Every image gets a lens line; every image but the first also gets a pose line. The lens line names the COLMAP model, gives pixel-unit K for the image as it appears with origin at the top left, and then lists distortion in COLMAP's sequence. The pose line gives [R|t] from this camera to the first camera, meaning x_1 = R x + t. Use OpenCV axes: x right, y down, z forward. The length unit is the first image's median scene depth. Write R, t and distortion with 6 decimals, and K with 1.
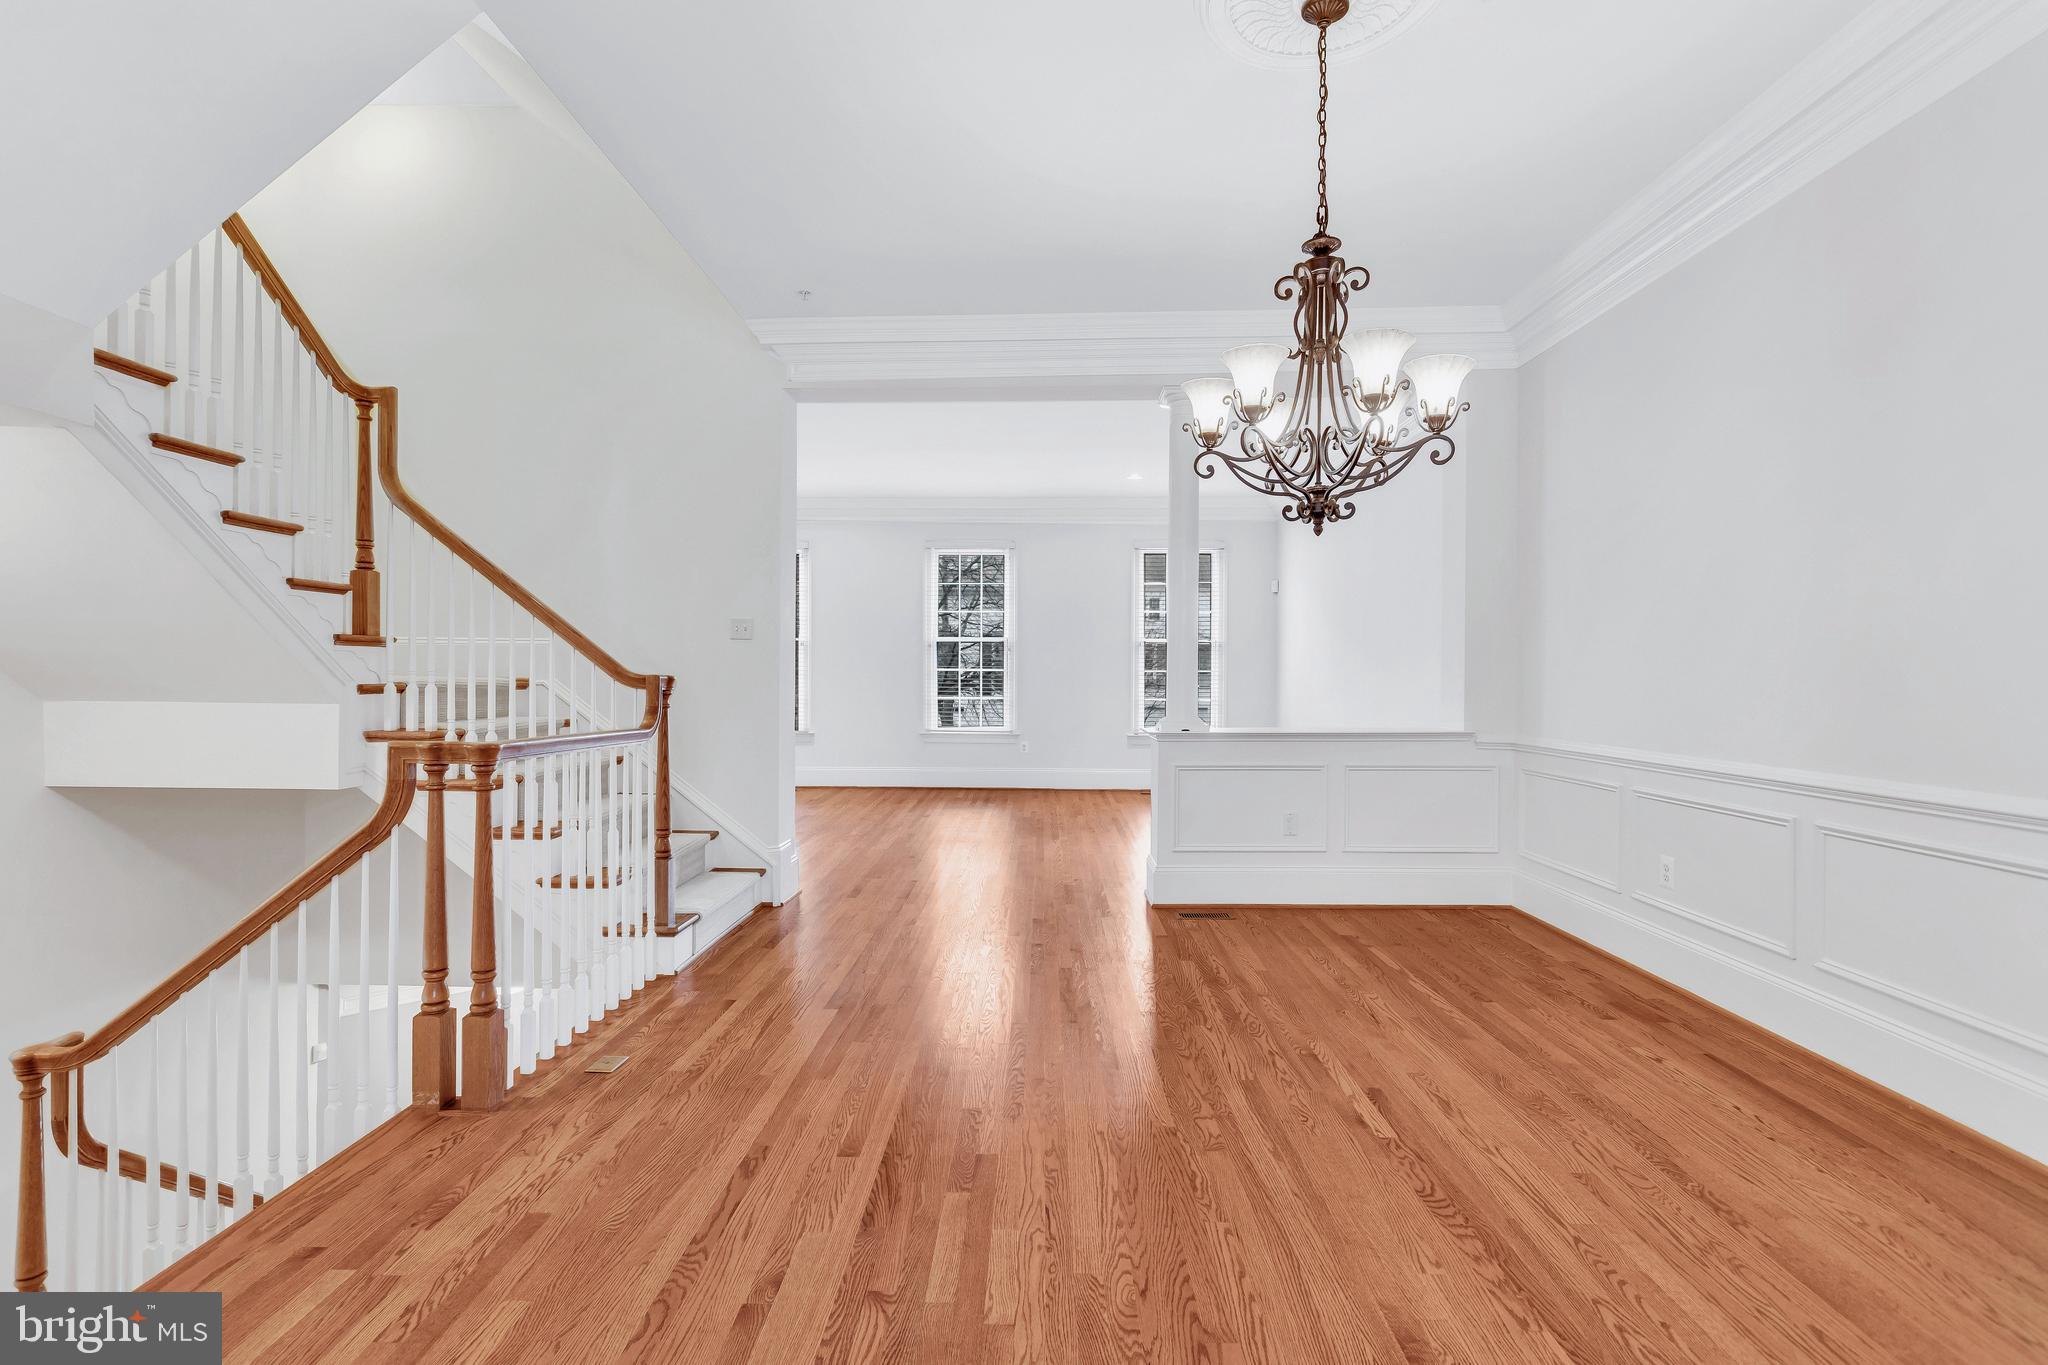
lens RADIAL K [[955.4, 0, 1019.5], [0, 955.4, 679.9], [0, 0, 1]] dist [0.000259, 0.001629]
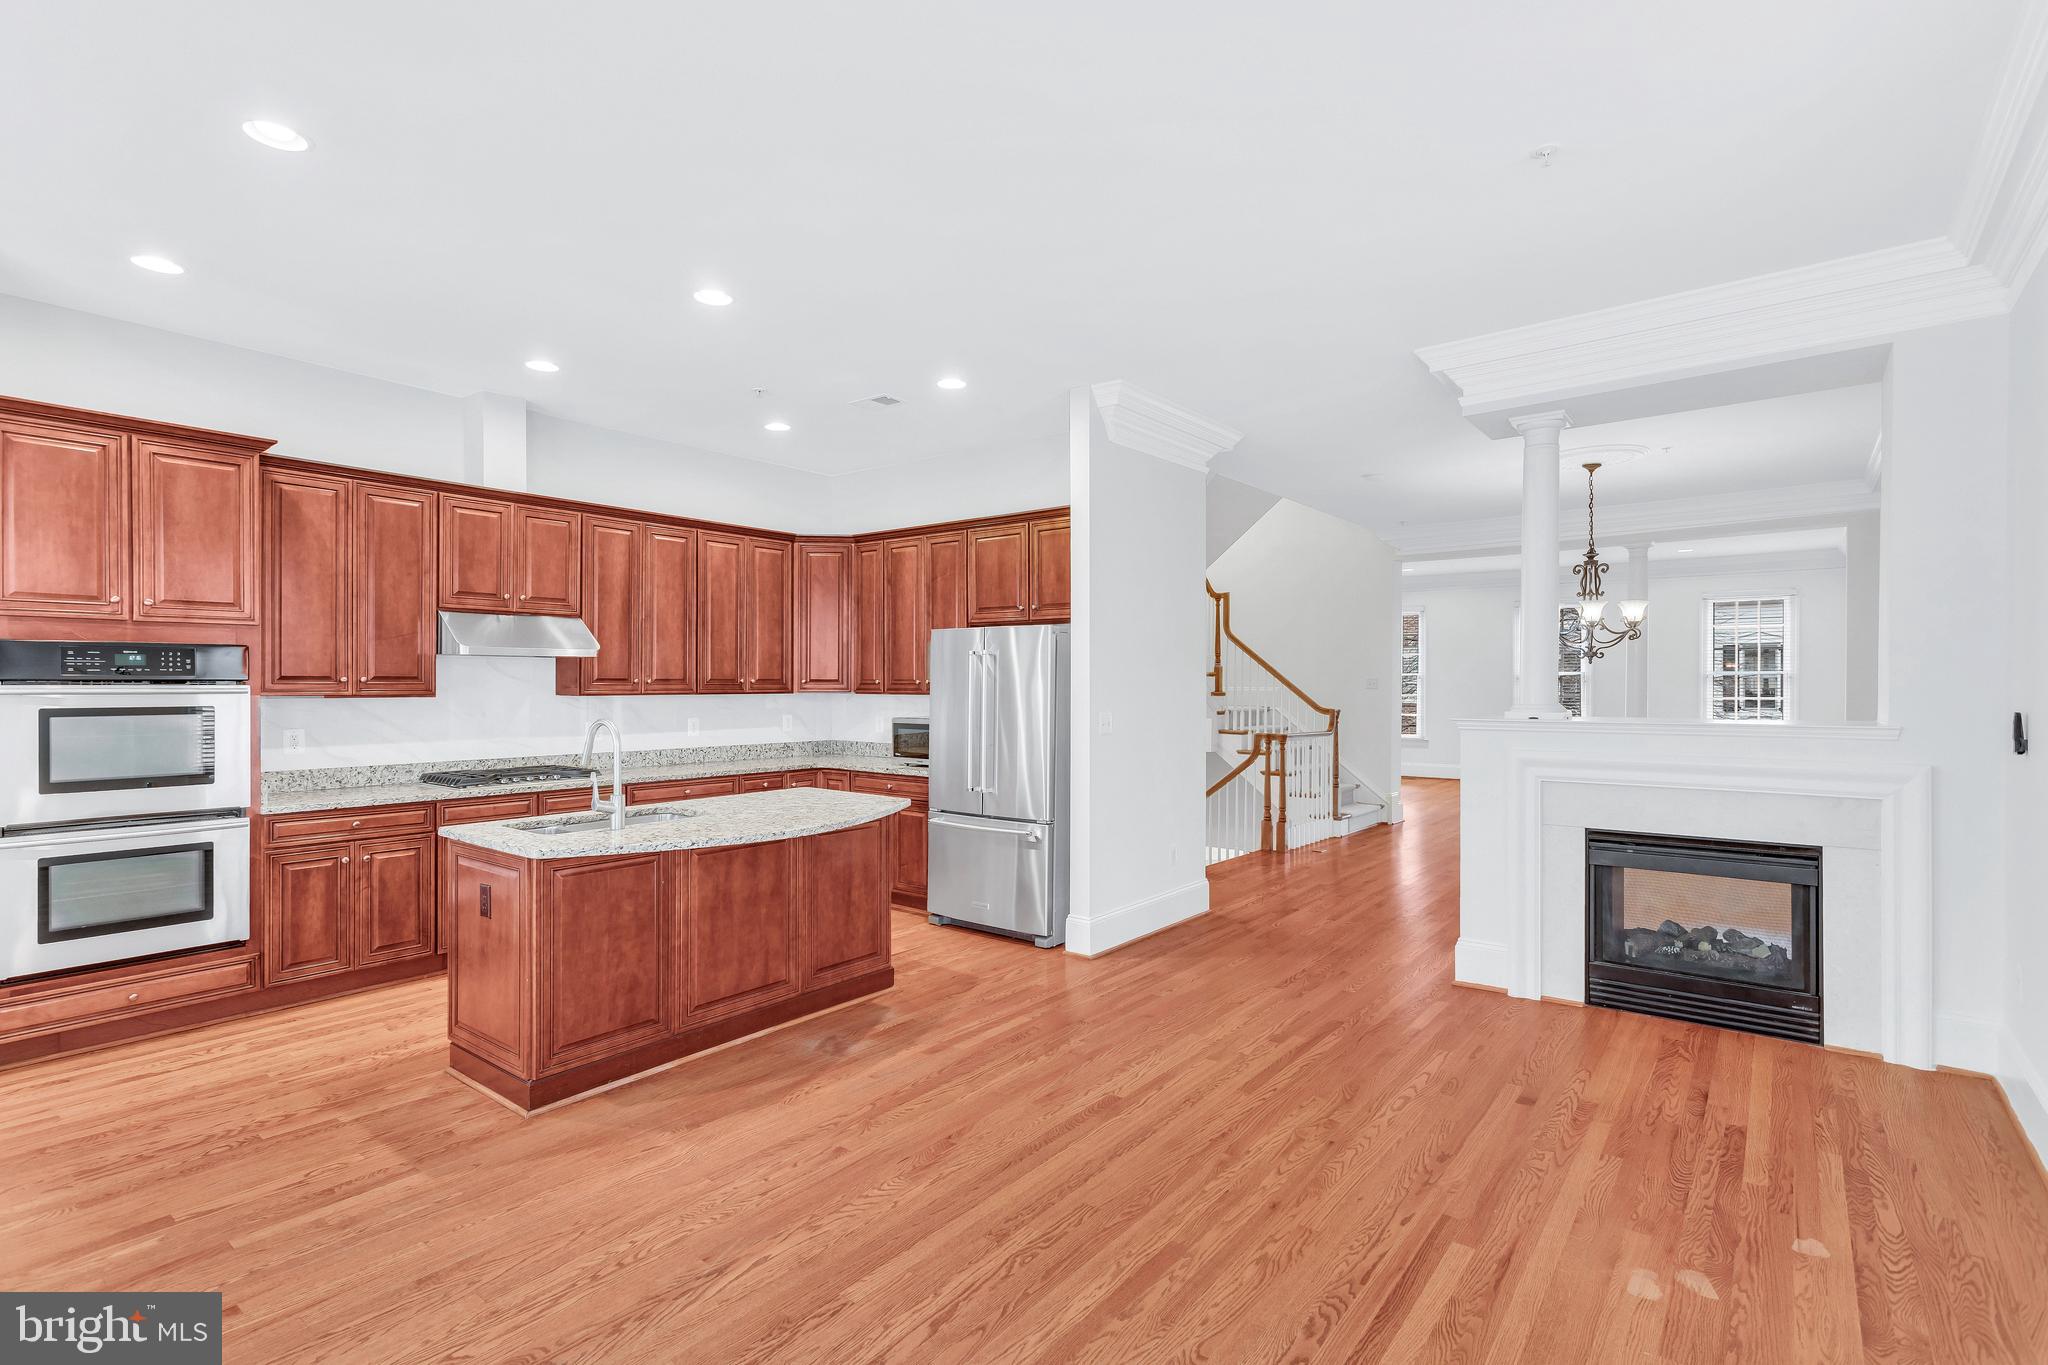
lens RADIAL K [[986.4, 0, 997.8], [0, 986.4, 685.0], [0, 0, 1]] dist [0.002151, 0.000735]
pose [[0.792231, -0.002728, -0.610216, 0.722836], [0.003204, 0.999995, -0.000312, -0.098860], [0.610213, -0.001708, 0.792235, -2.165467]]
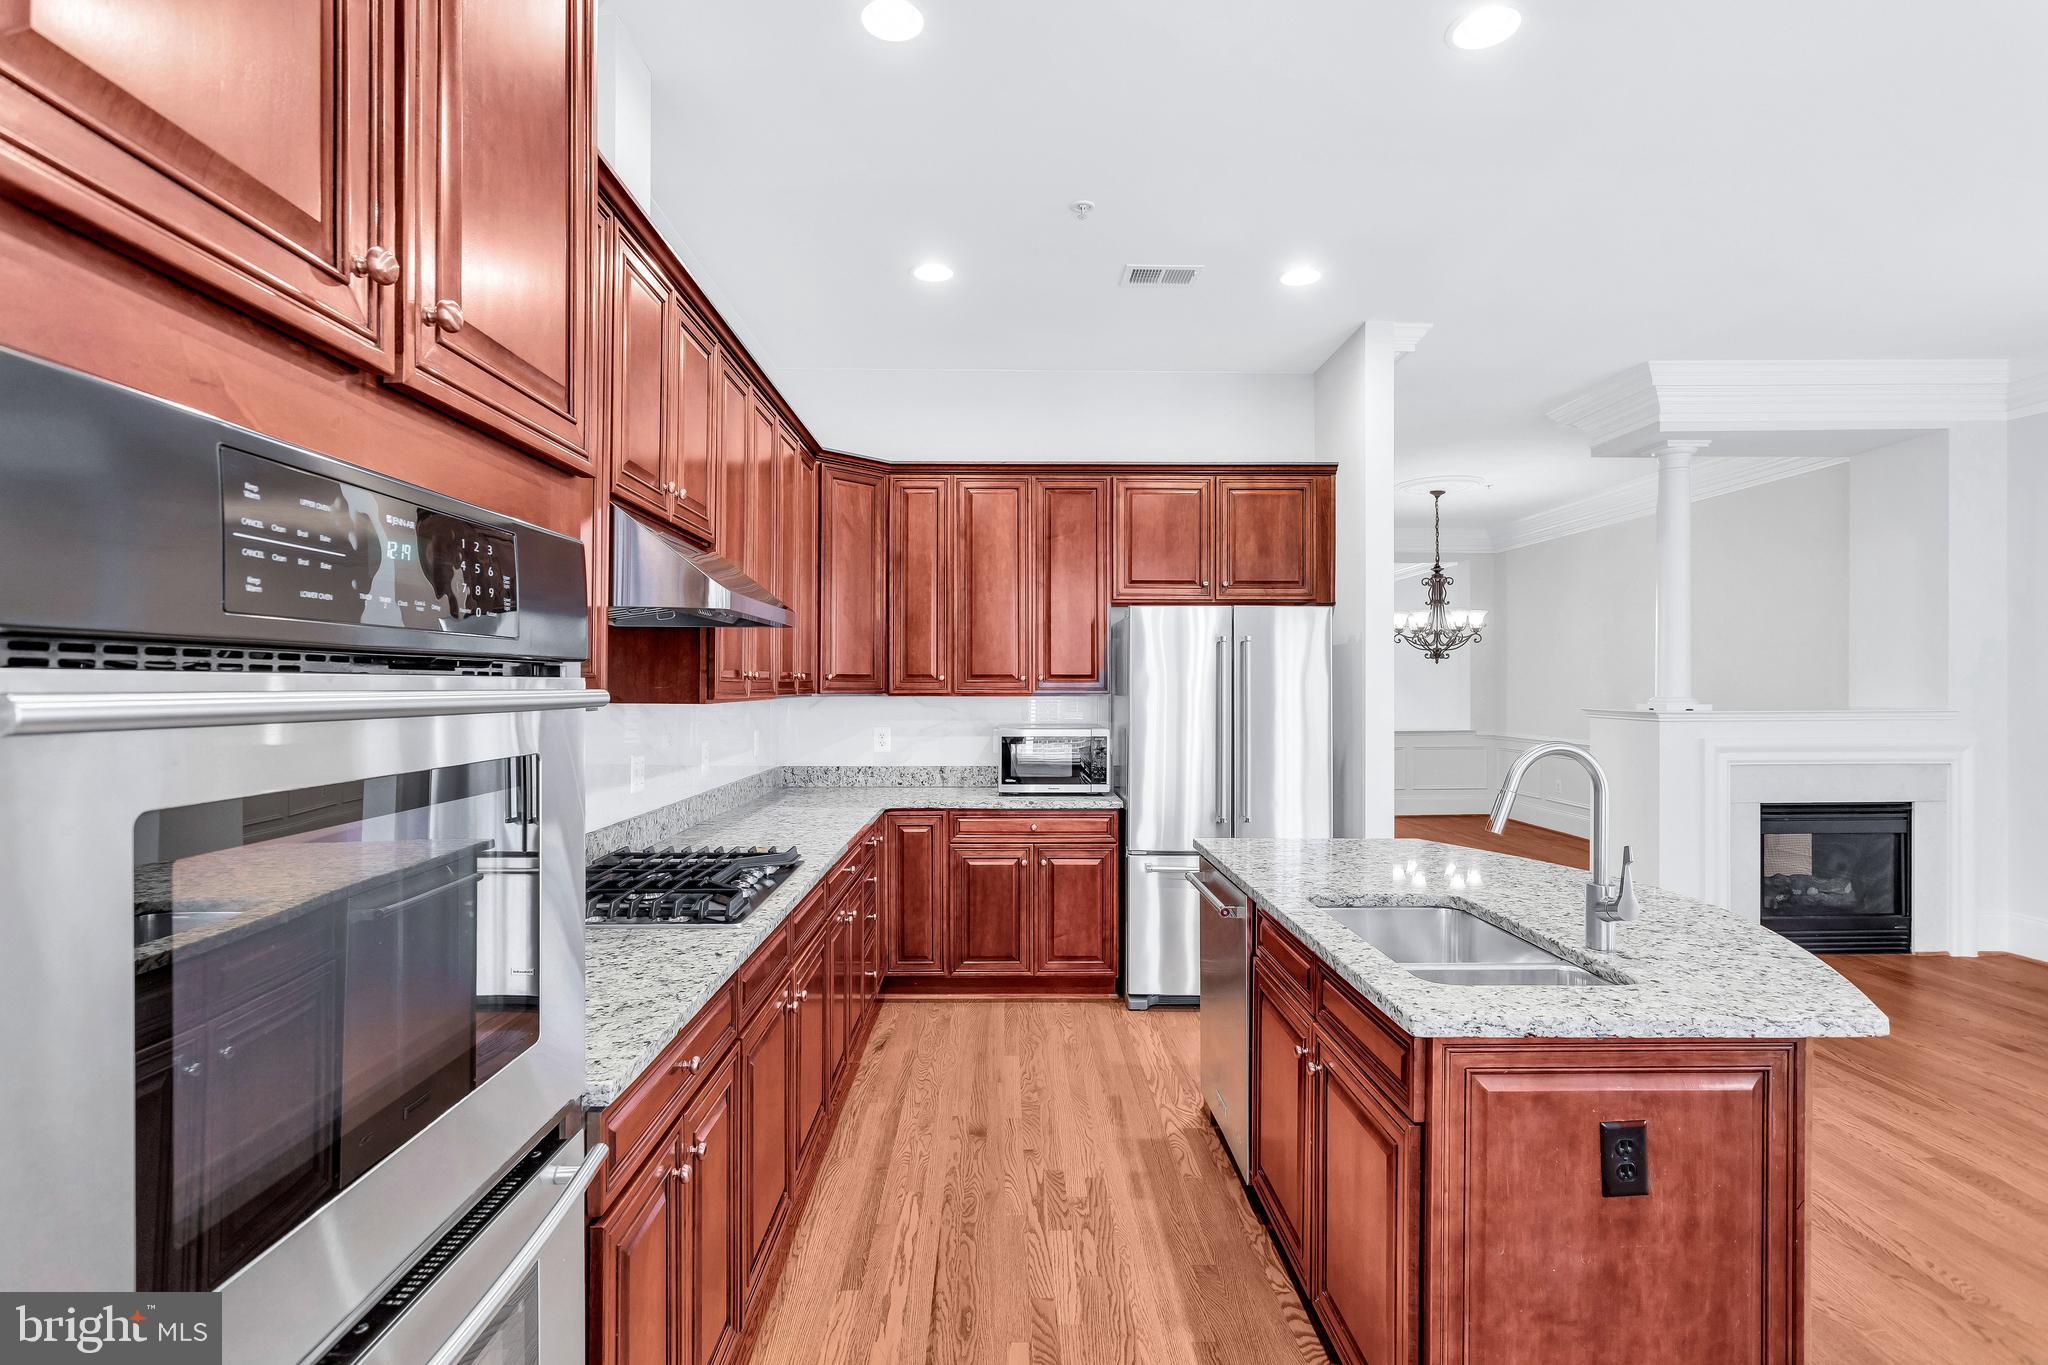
lens RADIAL K [[993.6, 0, 969.8], [0, 993.6, 678.5], [0, 0, 1]] dist [0.000777, 0.000748]
pose [[0.998721, -0.006253, 0.050173, -1.339982], [0.006484, 0.999969, -0.004433, -0.100323], [-0.050144, 0.004753, 0.998731, -2.100085]]
